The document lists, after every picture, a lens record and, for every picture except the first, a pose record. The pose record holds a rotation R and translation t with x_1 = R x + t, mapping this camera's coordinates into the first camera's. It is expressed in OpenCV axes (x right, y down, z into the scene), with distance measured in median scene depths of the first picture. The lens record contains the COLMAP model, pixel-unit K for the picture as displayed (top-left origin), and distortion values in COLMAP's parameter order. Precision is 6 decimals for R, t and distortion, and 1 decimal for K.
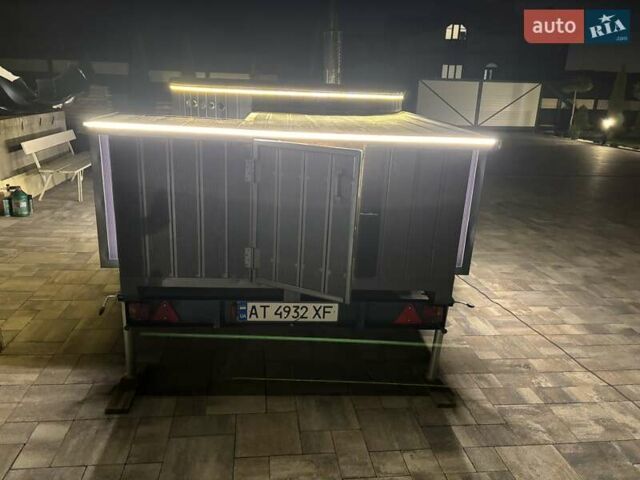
lens RADIAL K [[481.1, 0, 318.2], [0, 481.1, 236.4], [0, 0, 1]] dist [0.039200, -0.035730]
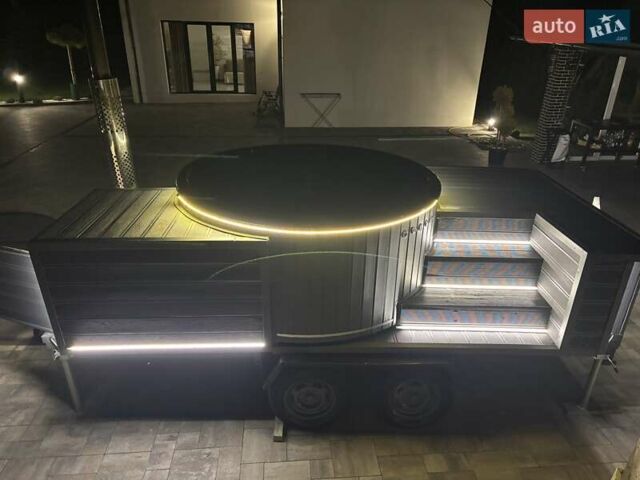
lens RADIAL K [[481.1, 0, 325.1], [0, 481.1, 242.5], [0, 0, 1]] dist [0.039200, -0.035730]
pose [[0.051166, -0.461663, 0.885579, -1.106909], [0.272999, 0.859432, 0.432259, -0.713879], [-0.960653, 0.219645, 0.170007, 1.046103]]
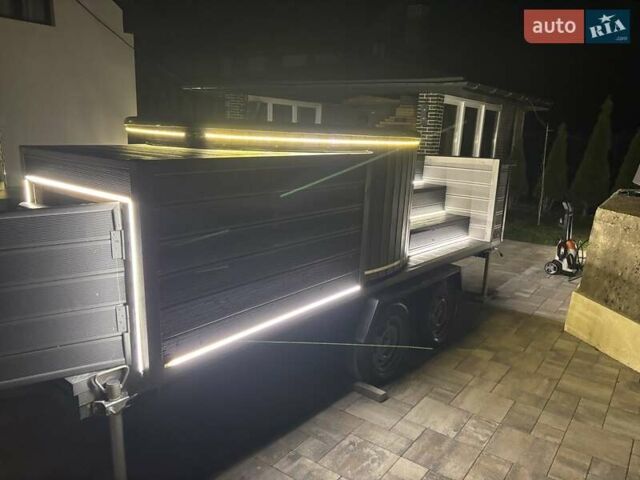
lens RADIAL K [[481.1, 0, 319.3], [0, 481.1, 236.6], [0, 0, 1]] dist [0.039200, -0.035730]
pose [[-0.708623, -0.227055, 0.668057, -0.851671], [0.131219, 0.887885, 0.440955, -0.615264], [-0.693279, 0.400132, -0.599382, 1.864501]]
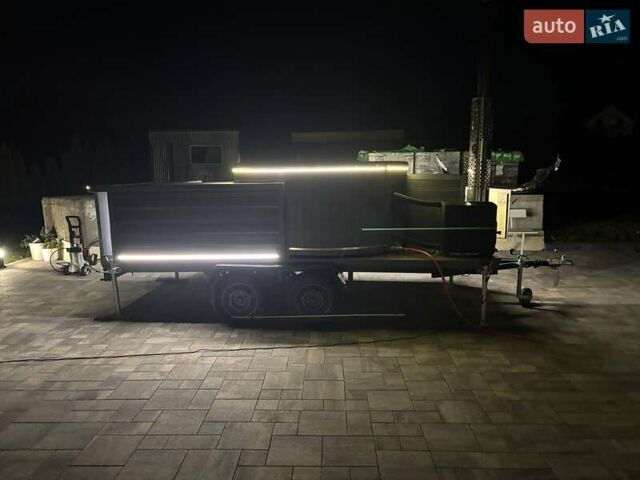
lens RADIAL K [[481.1, 0, 321.9], [0, 481.1, 242.1], [0, 0, 1]] dist [0.039200, -0.035730]
pose [[-0.147499, 0.099458, -0.984049, 1.556407], [-0.295711, 0.944988, 0.139834, -0.375034], [0.943822, 0.311619, -0.109974, 1.508724]]
